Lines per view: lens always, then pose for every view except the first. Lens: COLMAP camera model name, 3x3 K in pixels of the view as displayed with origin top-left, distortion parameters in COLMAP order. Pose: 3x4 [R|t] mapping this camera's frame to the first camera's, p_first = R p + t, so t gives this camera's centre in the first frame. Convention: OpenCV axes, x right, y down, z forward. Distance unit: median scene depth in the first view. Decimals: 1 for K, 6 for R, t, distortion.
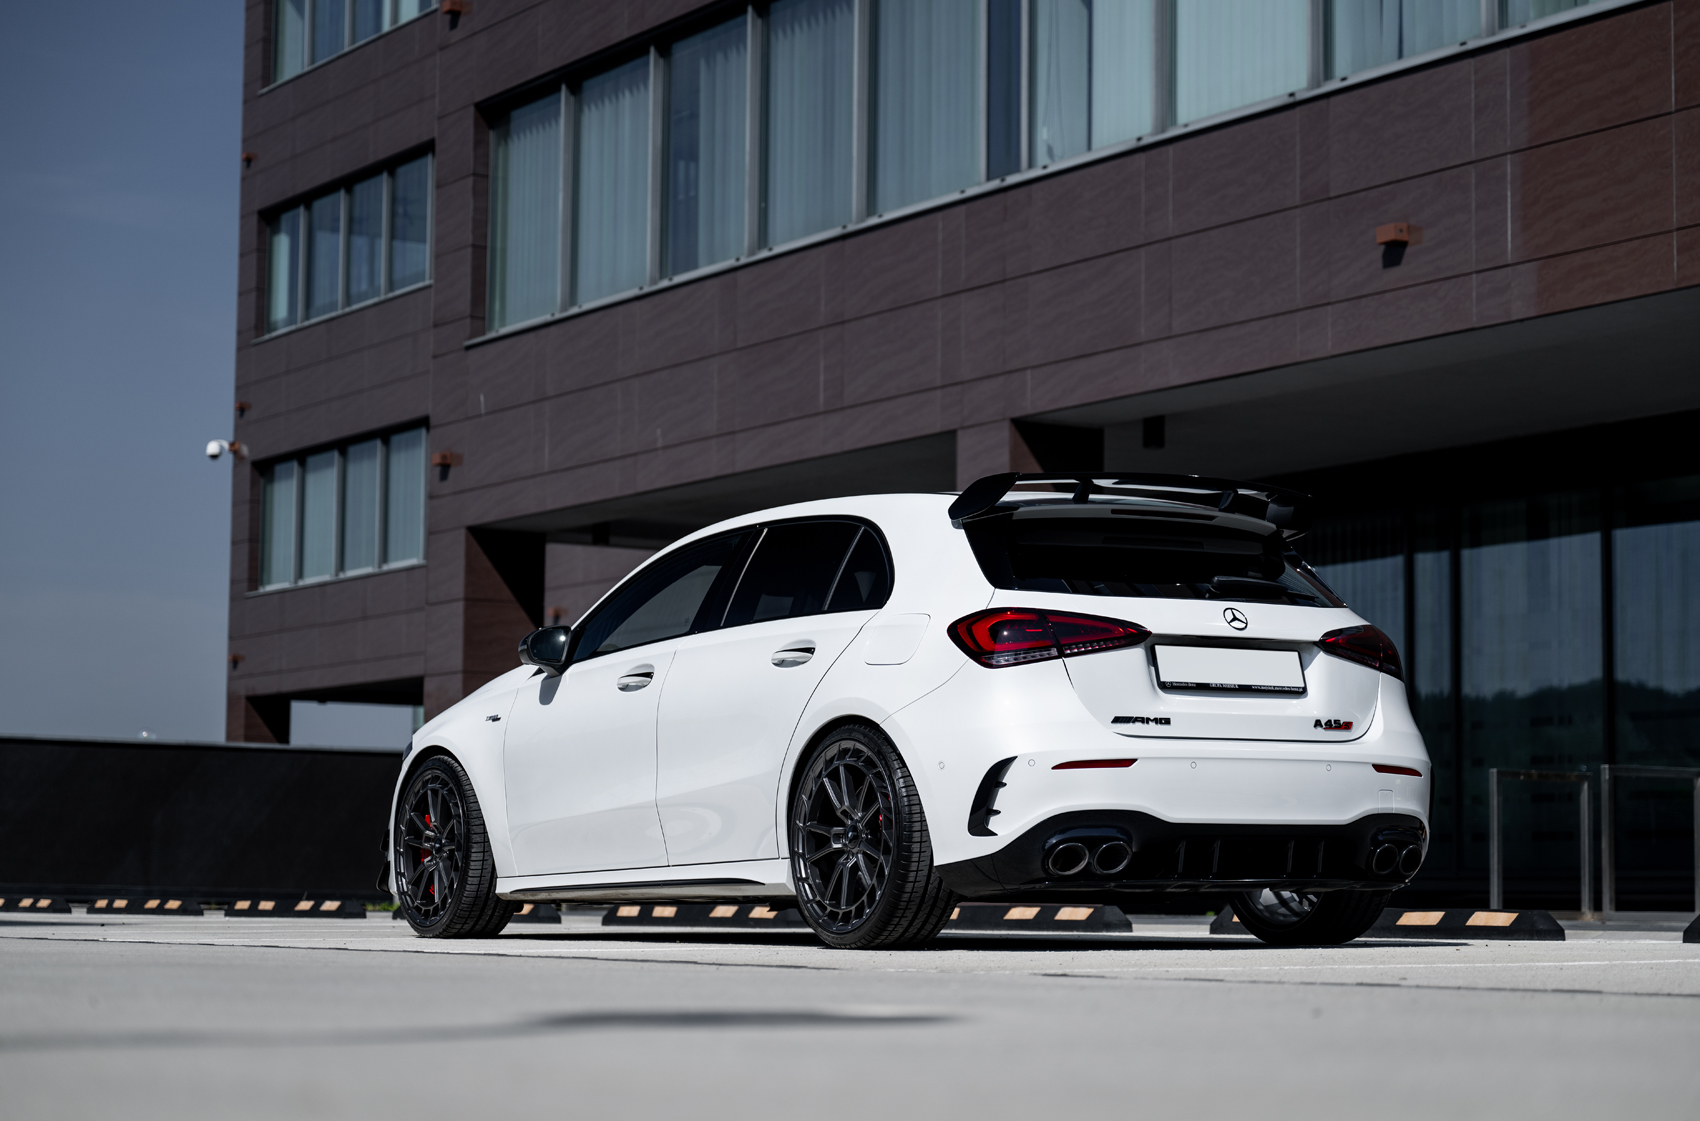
lens RADIAL K [[3461.1, 0, 850.0], [0, 3461.1, 560.5], [0, 0, 1]] dist [0.007333, 0.046892]
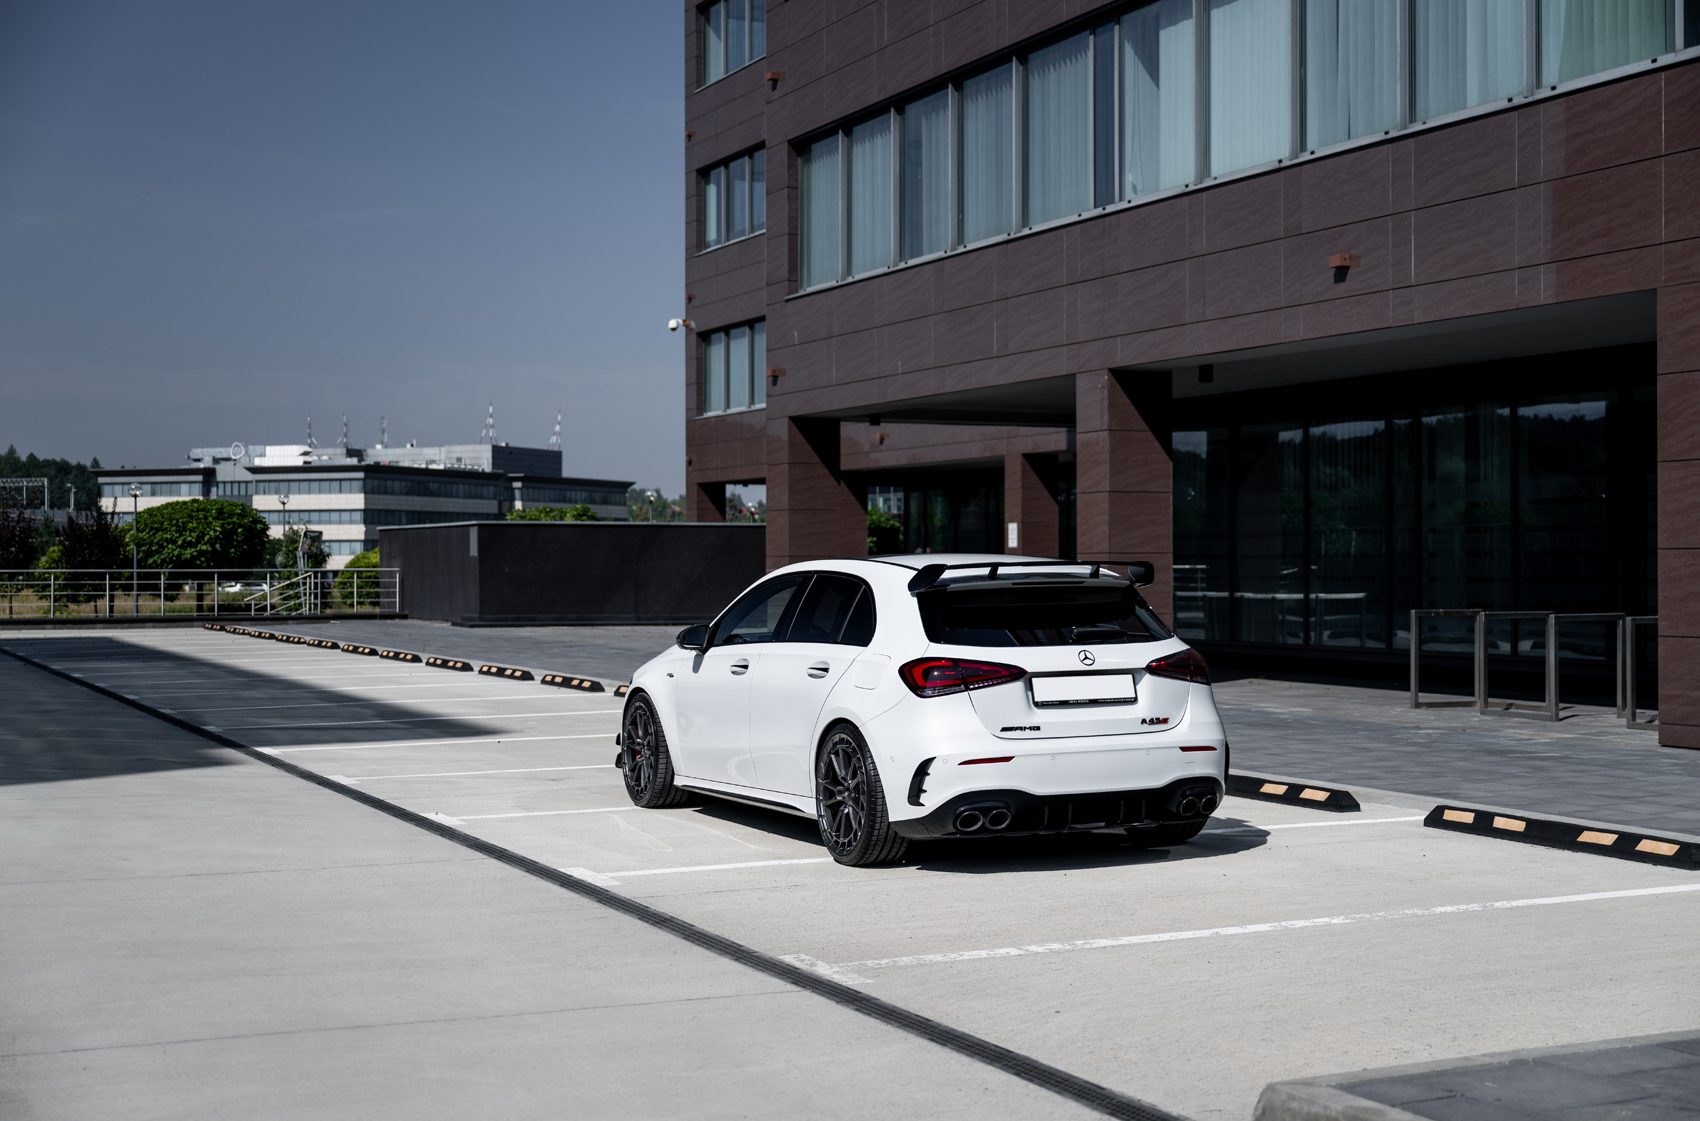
lens RADIAL K [[2243.6, 0, 850.0], [0, 2243.6, 560.5], [0, 0, 1]] dist [0.004801, -0.007566]
pose [[0.991768, -0.011989, -0.127485, 0.060715], [0.024437, 0.995030, 0.096531, -0.056972], [0.125694, -0.098852, 0.987132, -0.002161]]
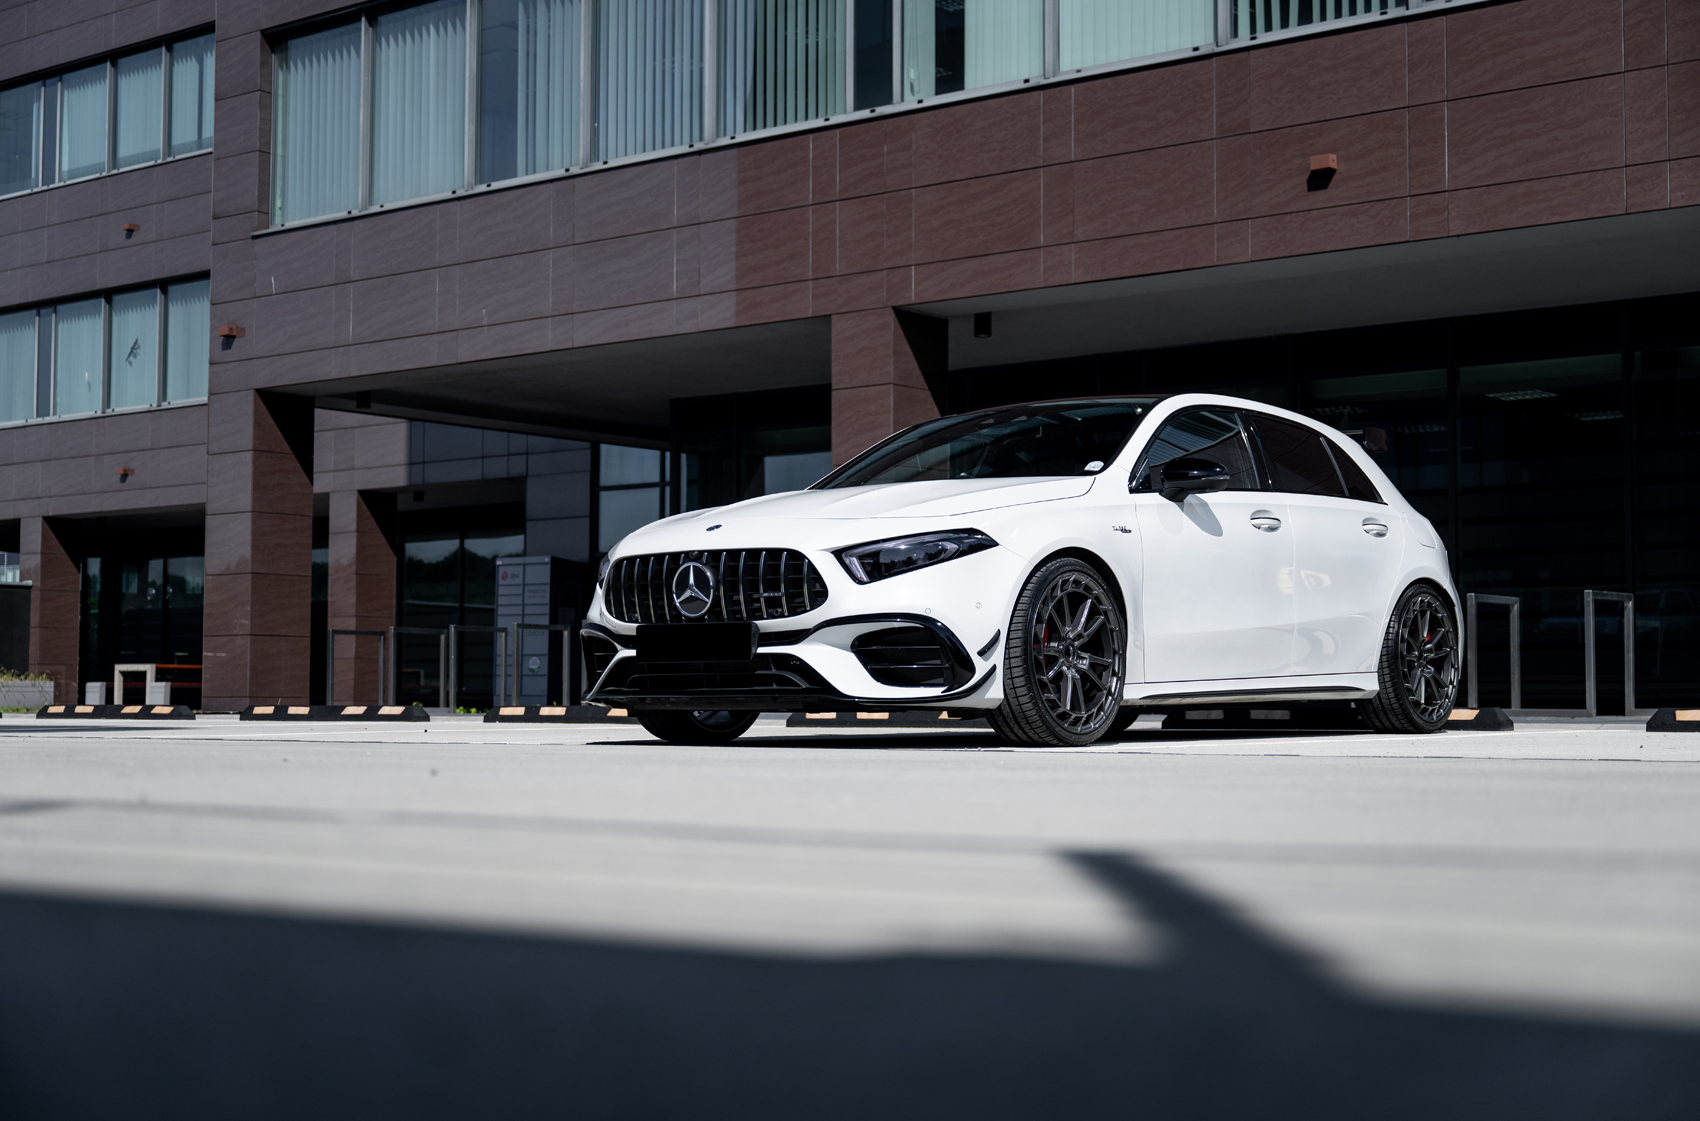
lens RADIAL K [[2400.8, 0, 850.0], [0, 2400.8, 560.5], [0, 0, 1]] dist [0.009029, -0.013994]
pose [[0.945862, 0.013204, 0.324300, -0.248242], [-0.026350, 0.998998, 0.036177, 0.018601], [-0.323497, -0.042764, 0.945262, 0.211228]]
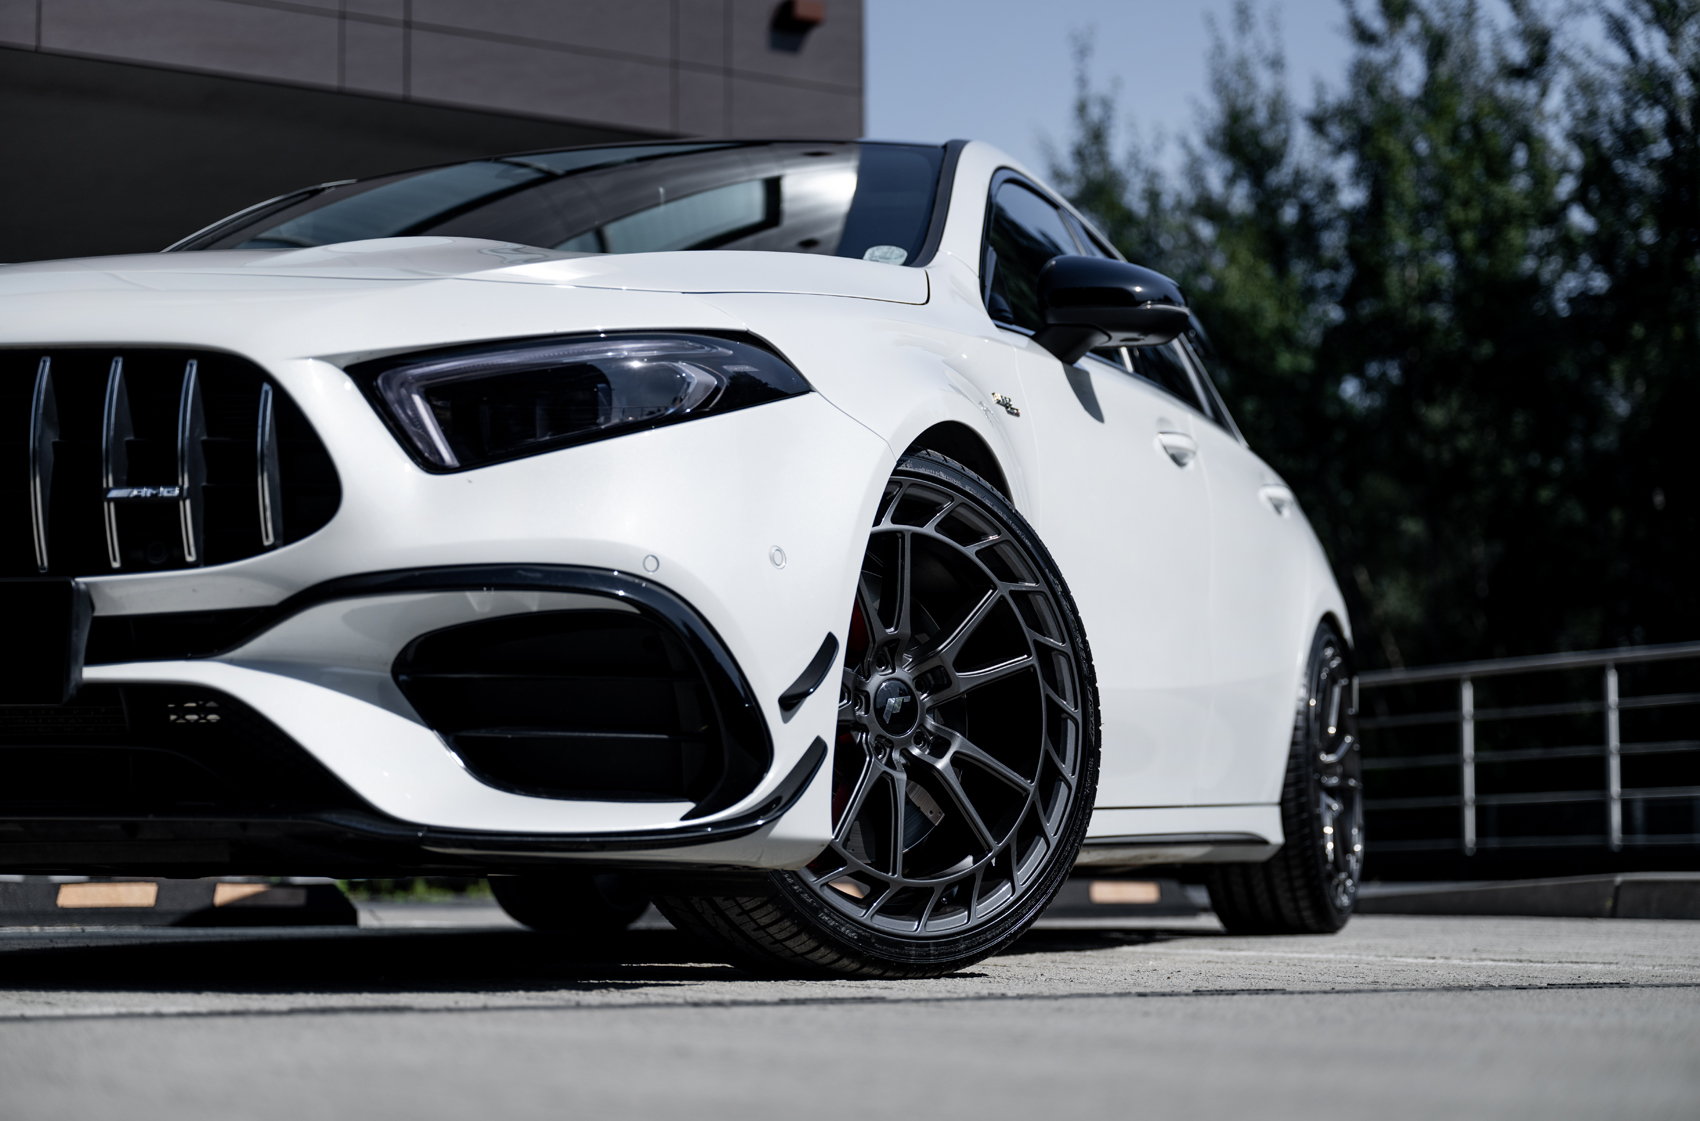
lens RADIAL K [[3070.9, 0, 850.0], [0, 3070.9, 560.5], [0, 0, 1]] dist [0.001447, -0.077655]
pose [[0.774120, 0.067360, 0.629444, -0.206971], [-0.068741, 0.997388, -0.022196, 0.040996], [-0.629295, -0.026086, 0.776729, 0.422931]]
